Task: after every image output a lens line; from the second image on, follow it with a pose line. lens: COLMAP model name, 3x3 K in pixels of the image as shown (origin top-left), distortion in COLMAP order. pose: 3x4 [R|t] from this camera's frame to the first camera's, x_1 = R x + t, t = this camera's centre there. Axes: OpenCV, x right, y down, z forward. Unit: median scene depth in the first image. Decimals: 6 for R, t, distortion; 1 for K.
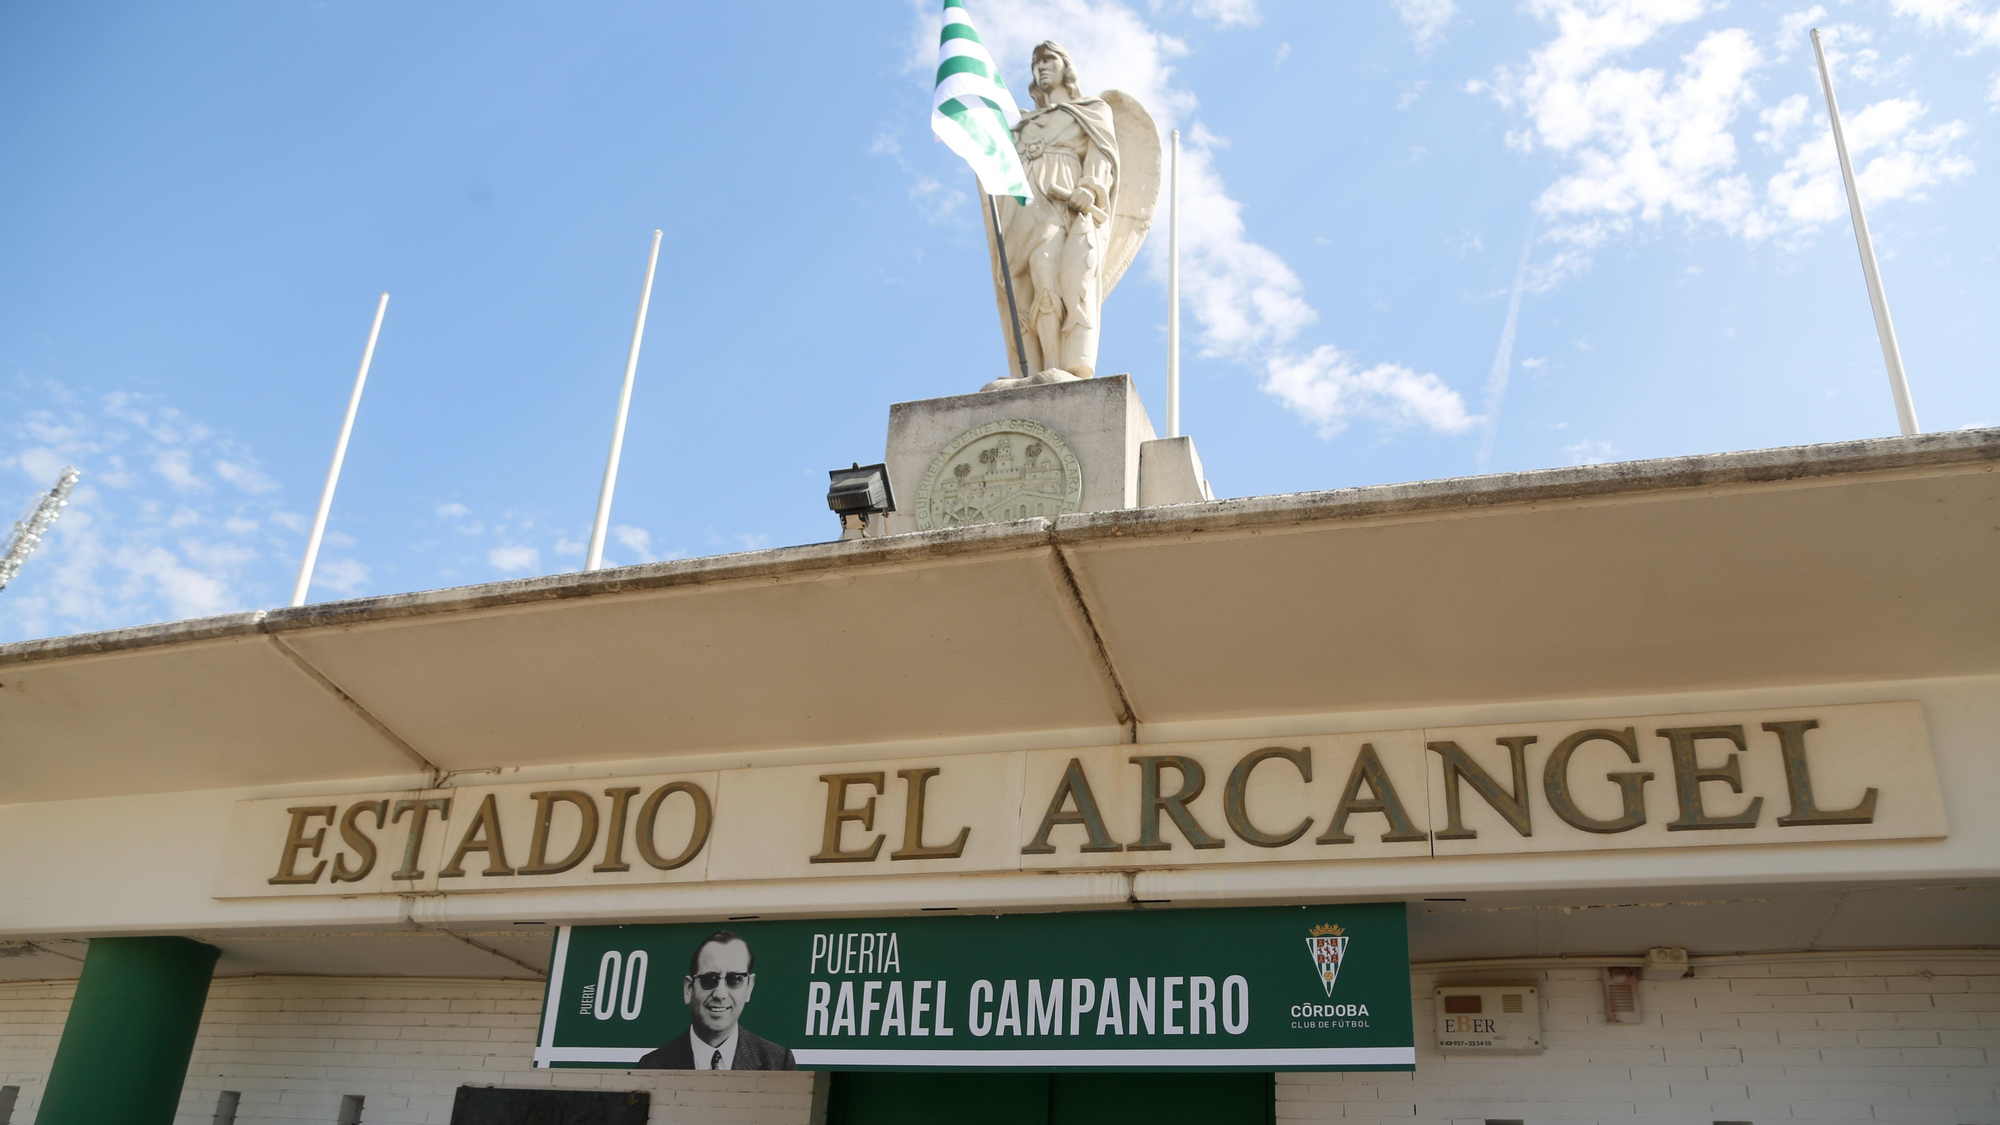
lens RADIAL K [[1504.5, 0, 1005.7], [0, 1504.5, 586.6], [0, 0, 1]] dist [-0.097692, 0.075291]
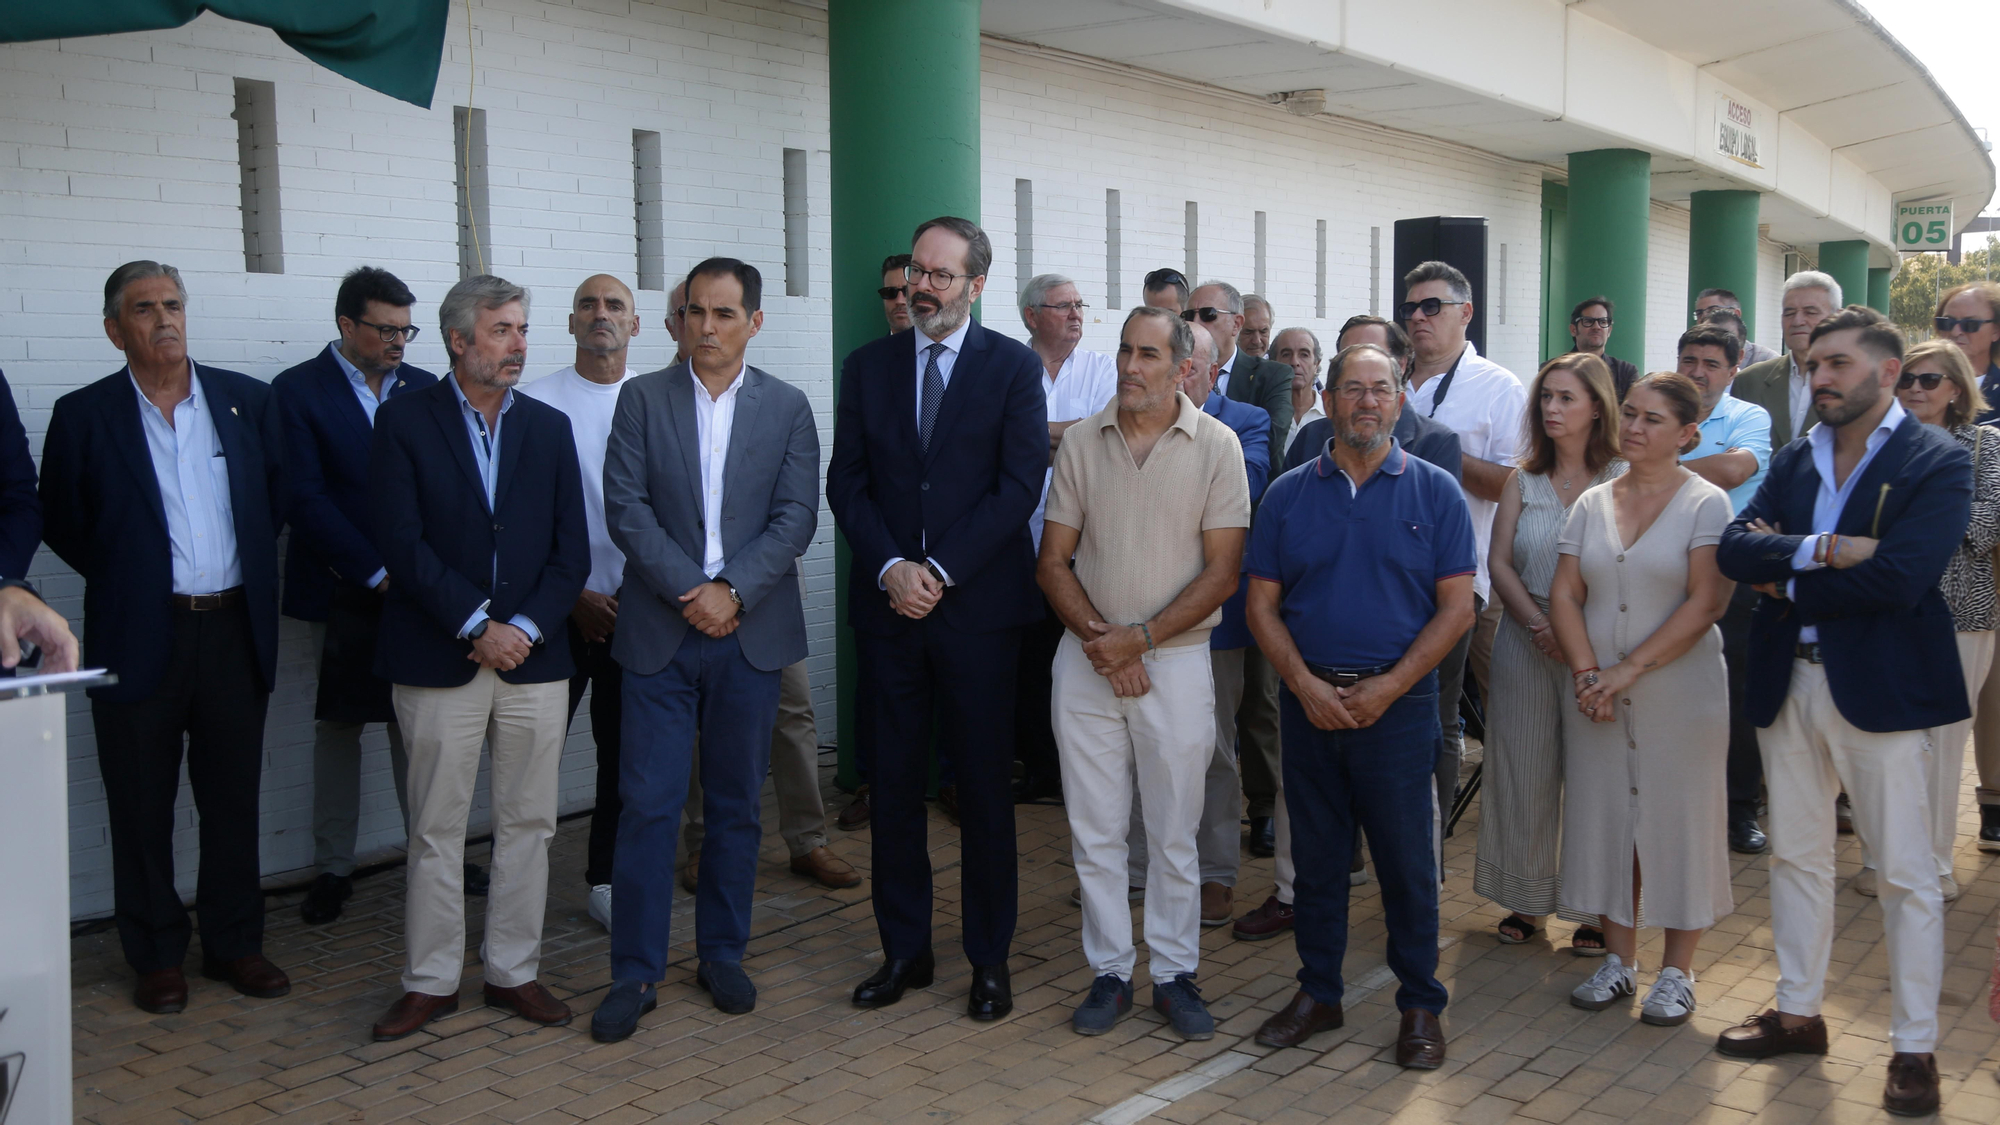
lens RADIAL K [[2021.7, 0, 1016.9], [0, 2021.7, 570.8], [0, 0, 1]] dist [0.032191, 0.000000]
pose [[0.322535, -0.151189, 0.934405, -0.617896], [-0.392096, 0.877145, 0.277267, 0.131762], [-0.861529, -0.455804, 0.223629, 0.285315]]
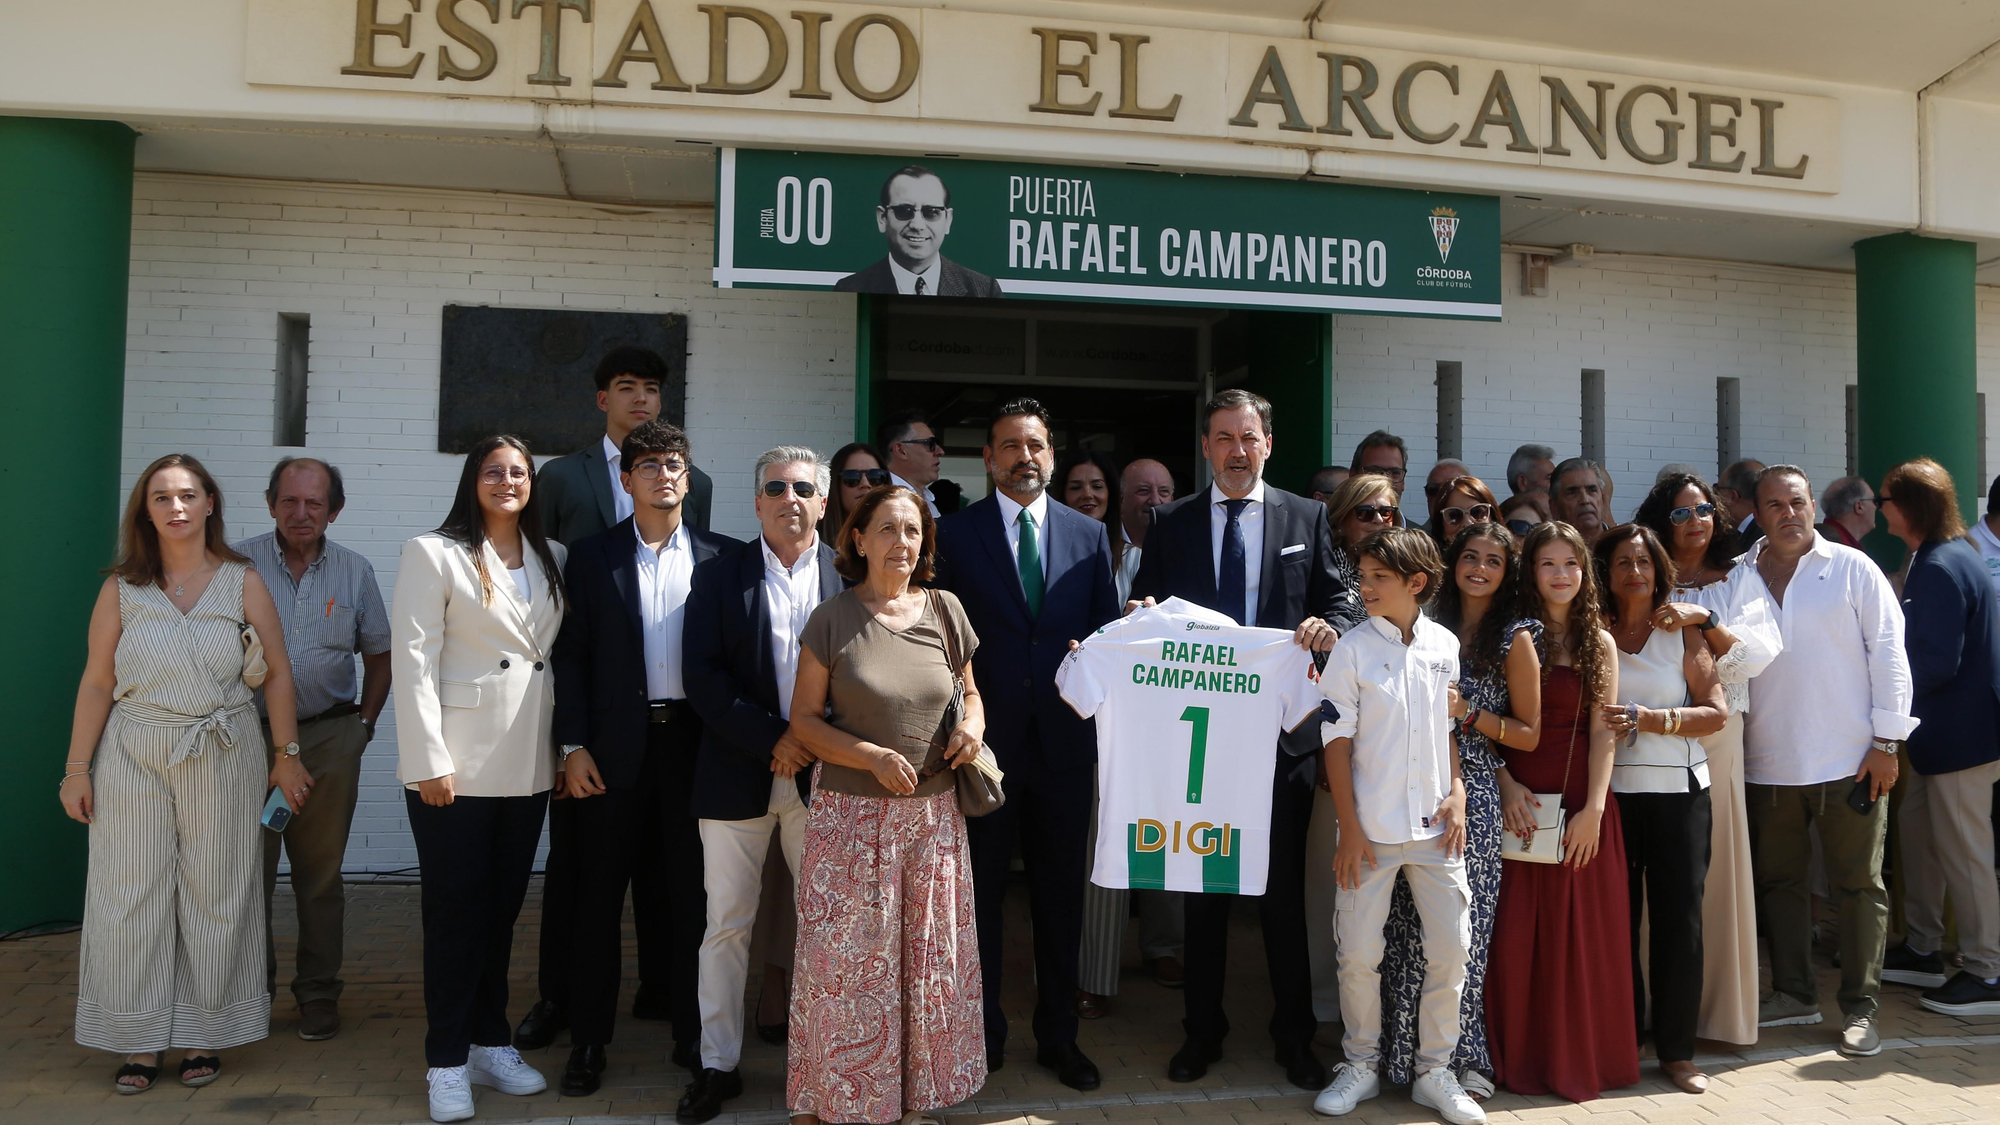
lens RADIAL K [[1739.5, 0, 1126.6], [0, 1739.5, 532.4], [0, 0, 1]] dist [-0.123030, 0.088241]
pose [[0.851406, -0.026515, 0.523836, -0.739595], [-0.196548, 0.909820, 0.365507, -0.006293], [-0.486289, -0.414154, 0.769415, -0.110731]]
